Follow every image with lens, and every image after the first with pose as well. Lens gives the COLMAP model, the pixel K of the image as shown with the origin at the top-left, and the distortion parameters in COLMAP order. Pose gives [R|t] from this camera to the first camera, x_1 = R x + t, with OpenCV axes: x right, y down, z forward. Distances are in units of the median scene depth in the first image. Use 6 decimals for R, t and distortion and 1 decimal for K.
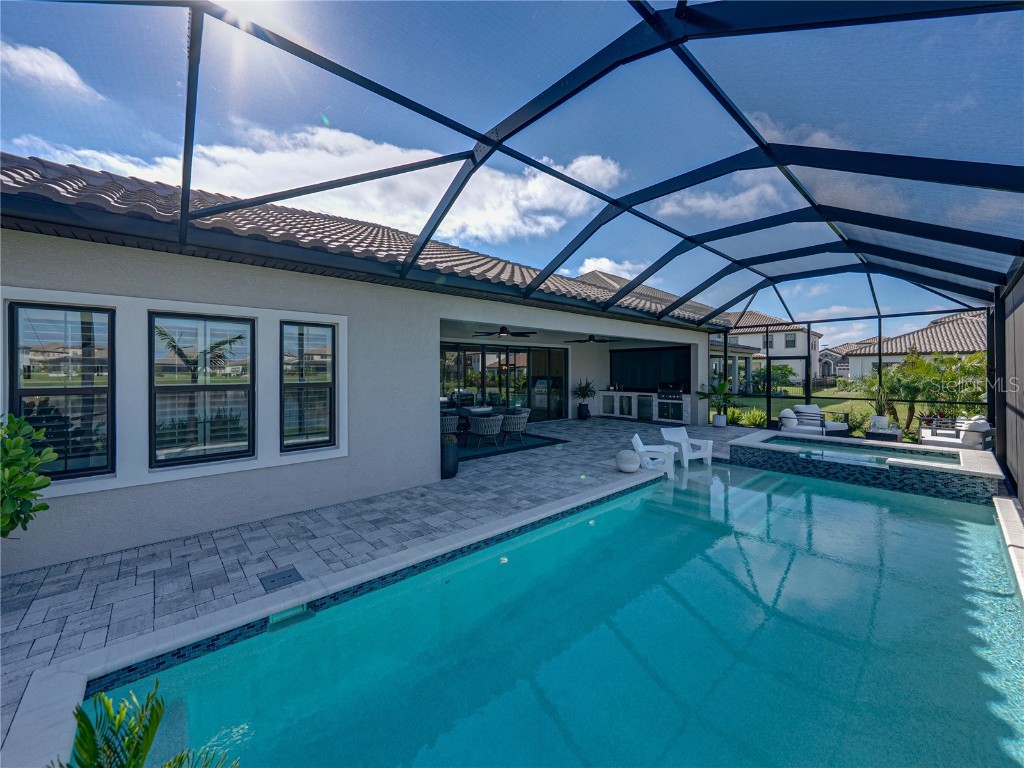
lens RADIAL K [[395.8, 0, 512.1], [0, 395.8, 369.6], [0, 0, 1]] dist [0.001189, -0.000898]
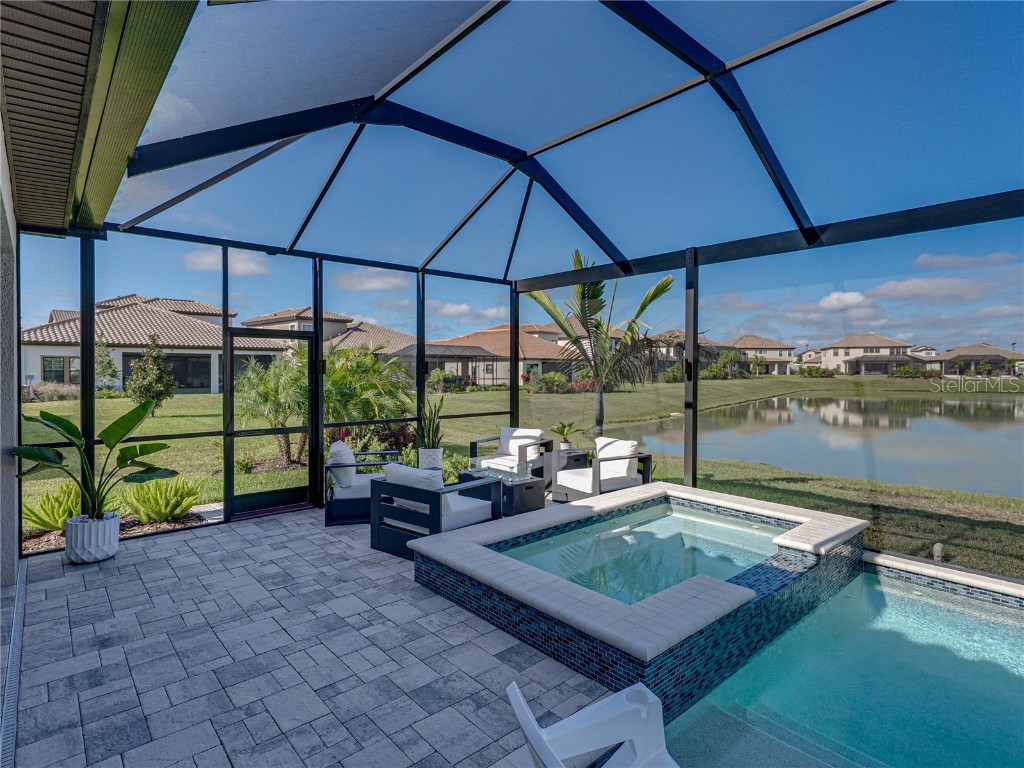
lens RADIAL K [[542.1, 0, 509.1], [0, 542.1, 373.4], [0, 0, 1]] dist [-0.000929, 0.000425]
pose [[0.012391, -0.006500, 0.999902, 0.183090], [-0.004108, 0.999970, 0.006552, 0.007581], [-0.999915, -0.004189, 0.012364, 0.941283]]
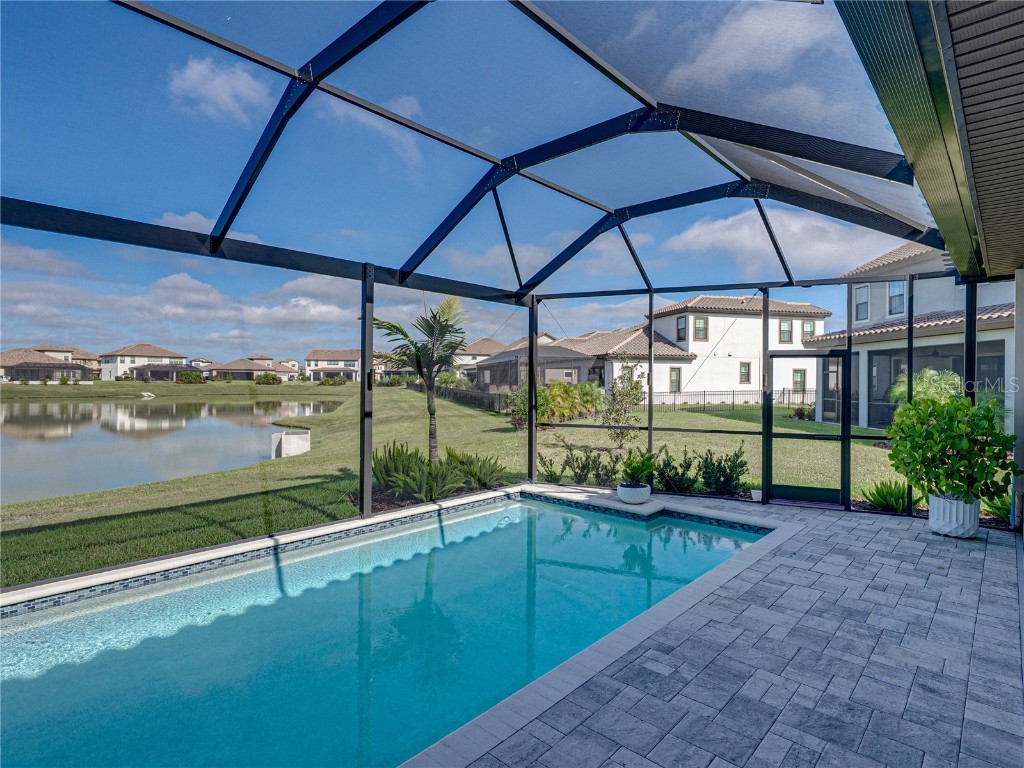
lens RADIAL K [[542.1, 0, 512.1], [0, 542.1, 384.7], [0, 0, 1]] dist [-0.000929, 0.000425]
pose [[-0.995044, -0.004684, -0.099325, 0.149714], [-0.005347, 0.999965, 0.006402, 0.006182], [0.099291, 0.006901, -0.995034, 0.907755]]
